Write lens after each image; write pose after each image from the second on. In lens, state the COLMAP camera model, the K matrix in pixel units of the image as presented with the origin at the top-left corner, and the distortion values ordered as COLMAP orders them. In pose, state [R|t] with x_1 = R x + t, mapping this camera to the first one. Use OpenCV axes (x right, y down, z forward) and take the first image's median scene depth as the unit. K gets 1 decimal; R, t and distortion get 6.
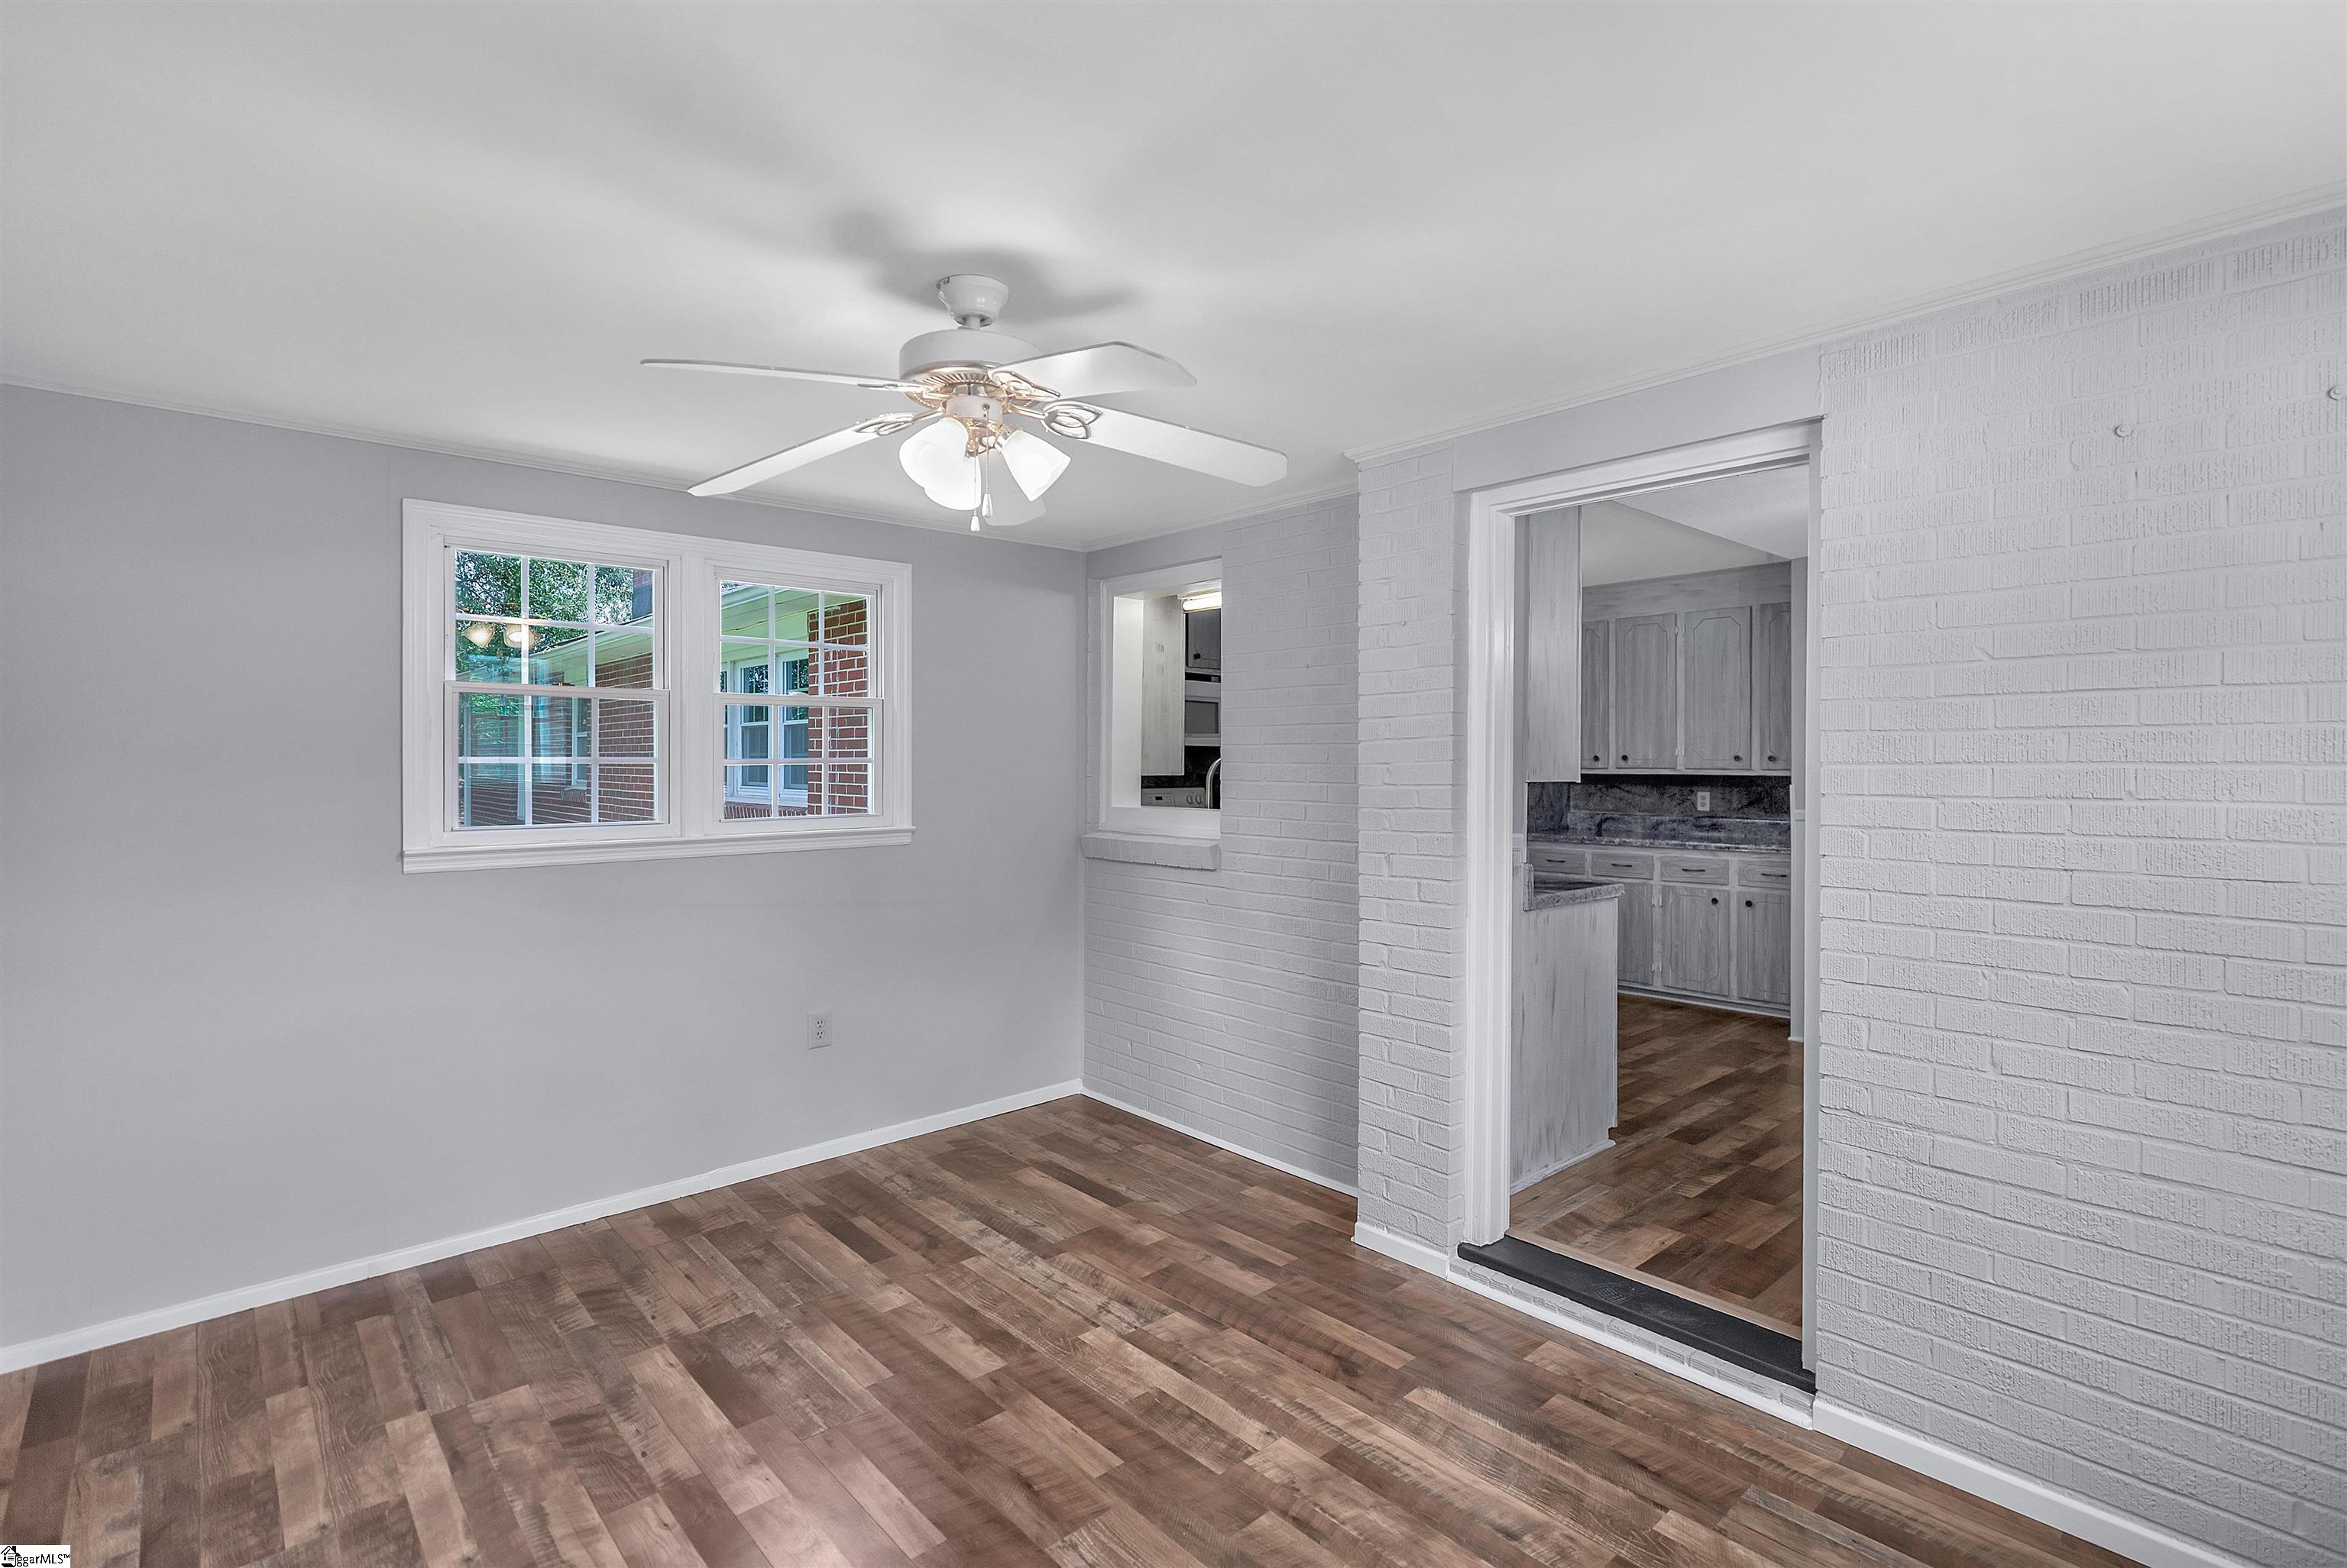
lens RADIAL K [[1106.9, 0, 1176.3], [0, 1106.9, 775.1], [0, 0, 1]] dist [0.009516, 0.000680]
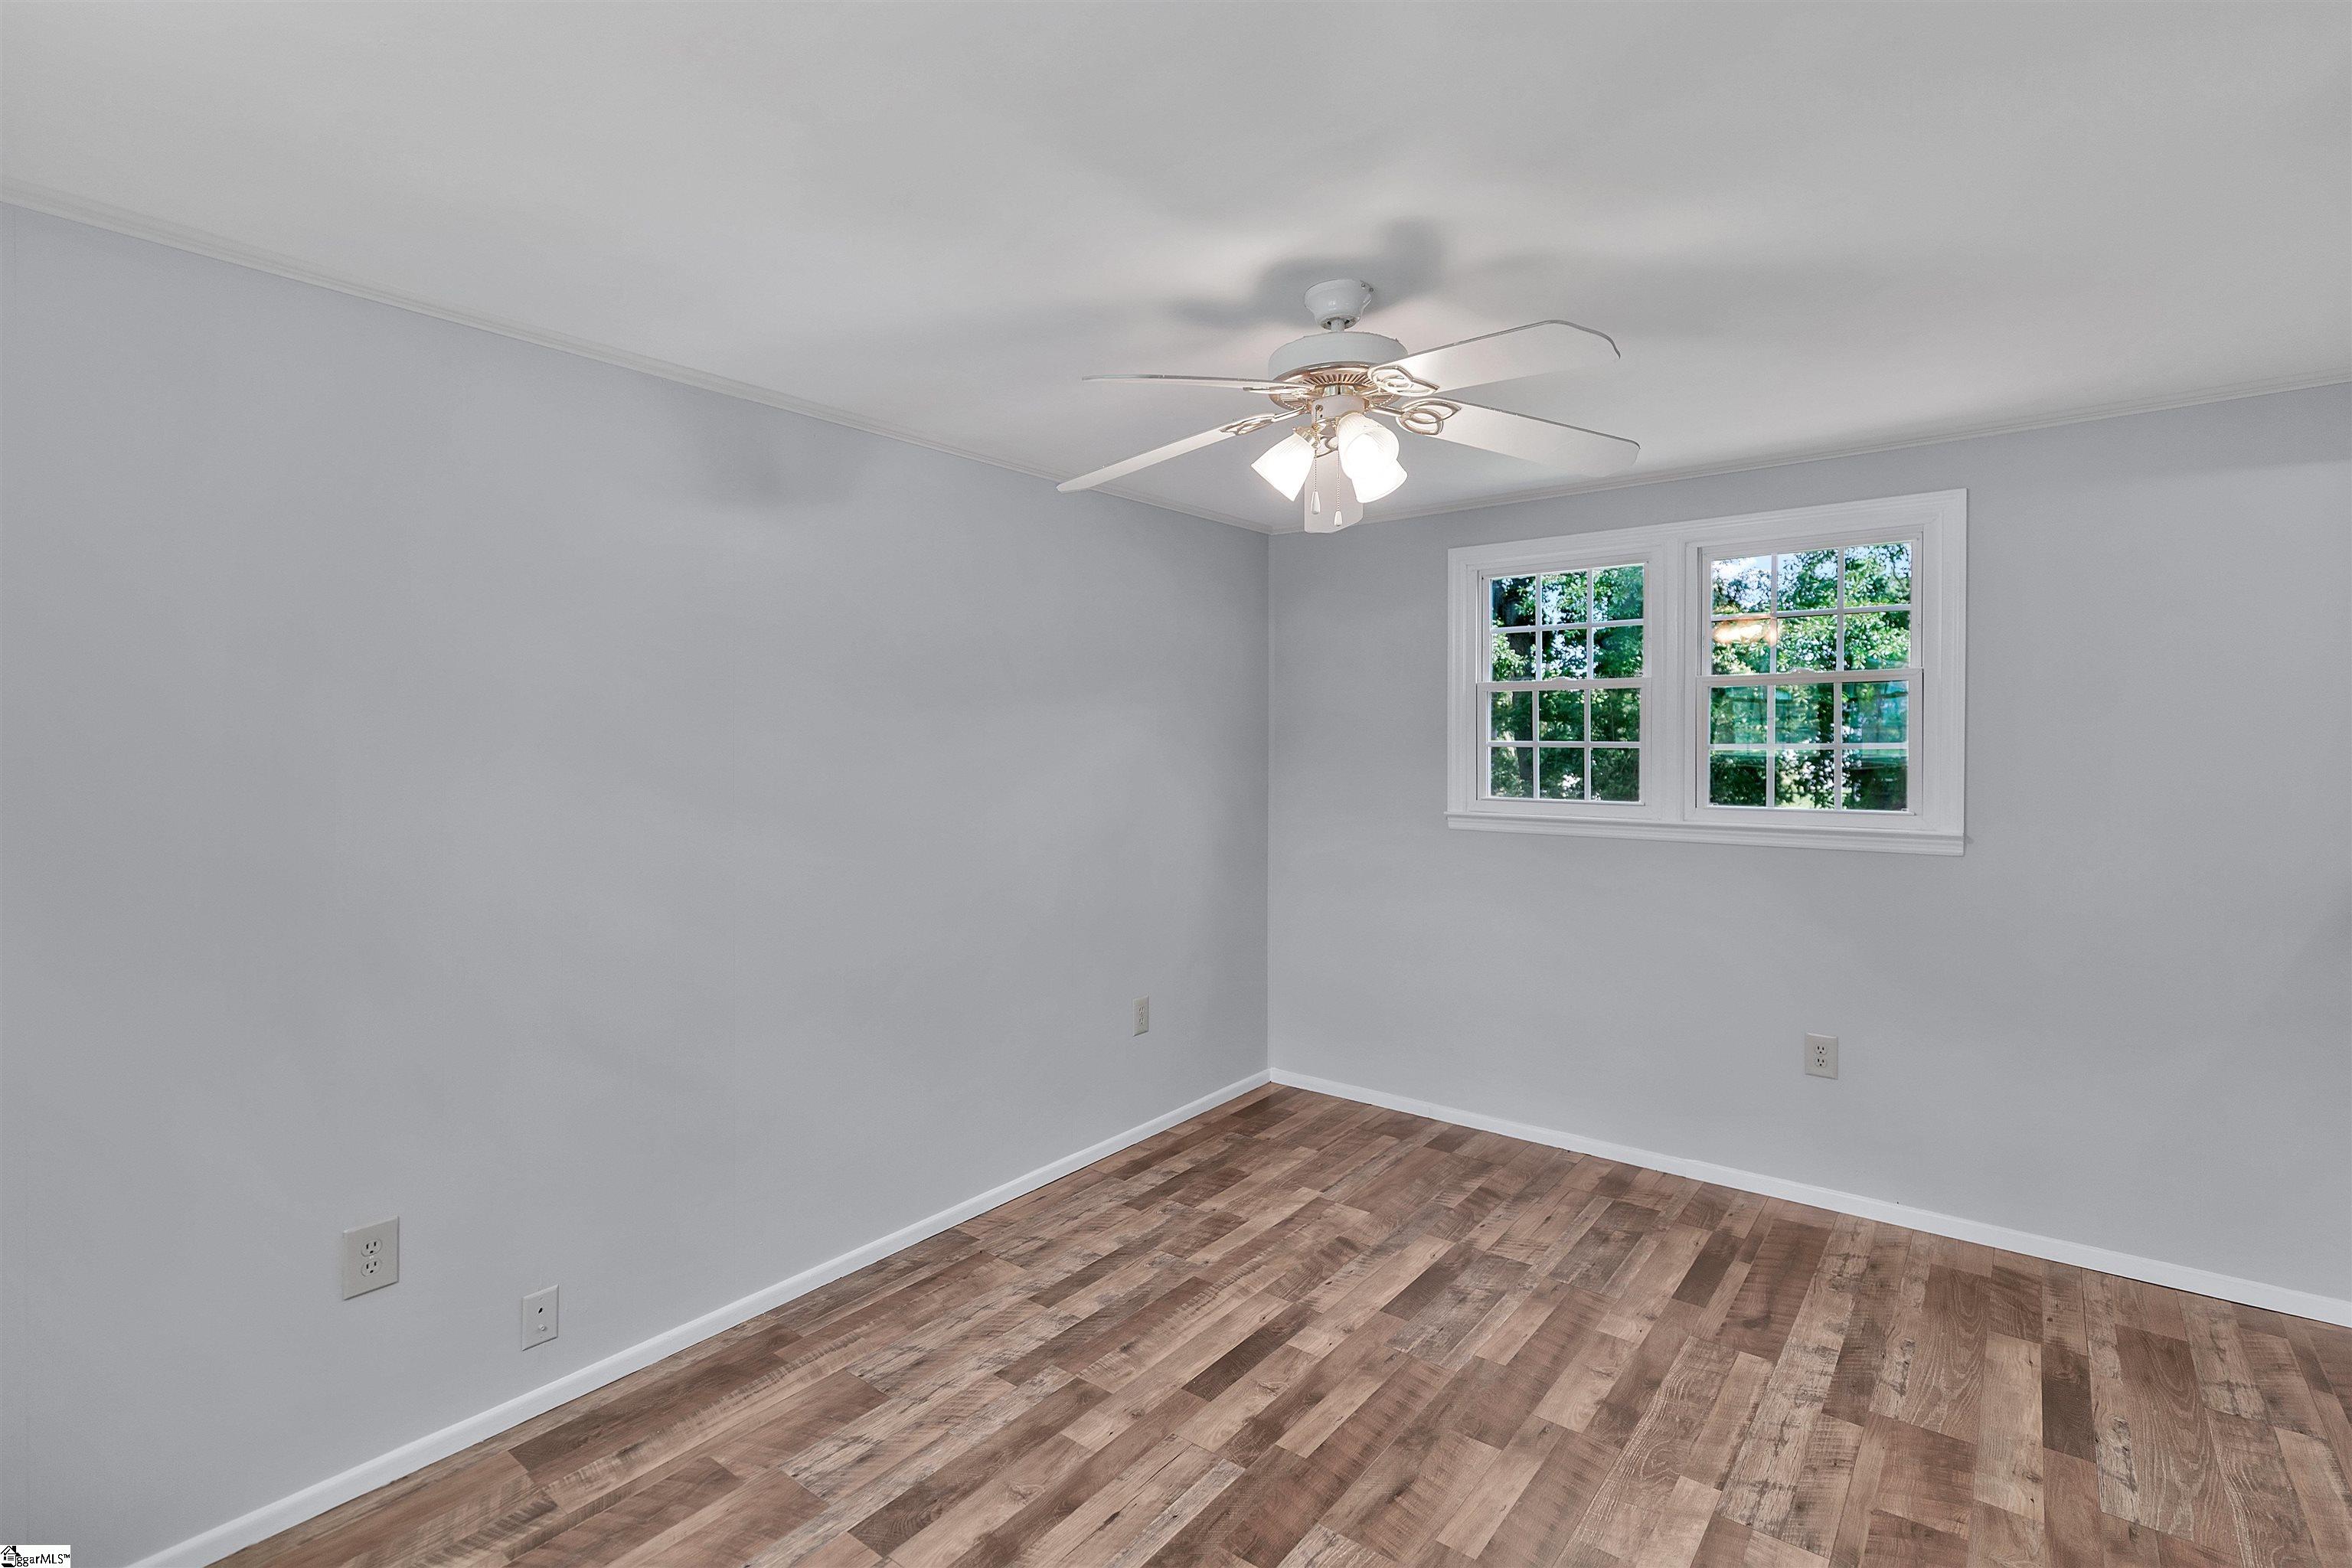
lens RADIAL K [[1076.3, 0, 1180.4], [0, 1076.3, 766.4], [0, 0, 1]] dist [0.007766, -0.000385]
pose [[0.175357, 0.021600, -0.984268, 0.528670], [-0.014984, 0.999702, 0.019269, -0.007533], [0.984391, 0.011369, 0.175629, 0.450987]]
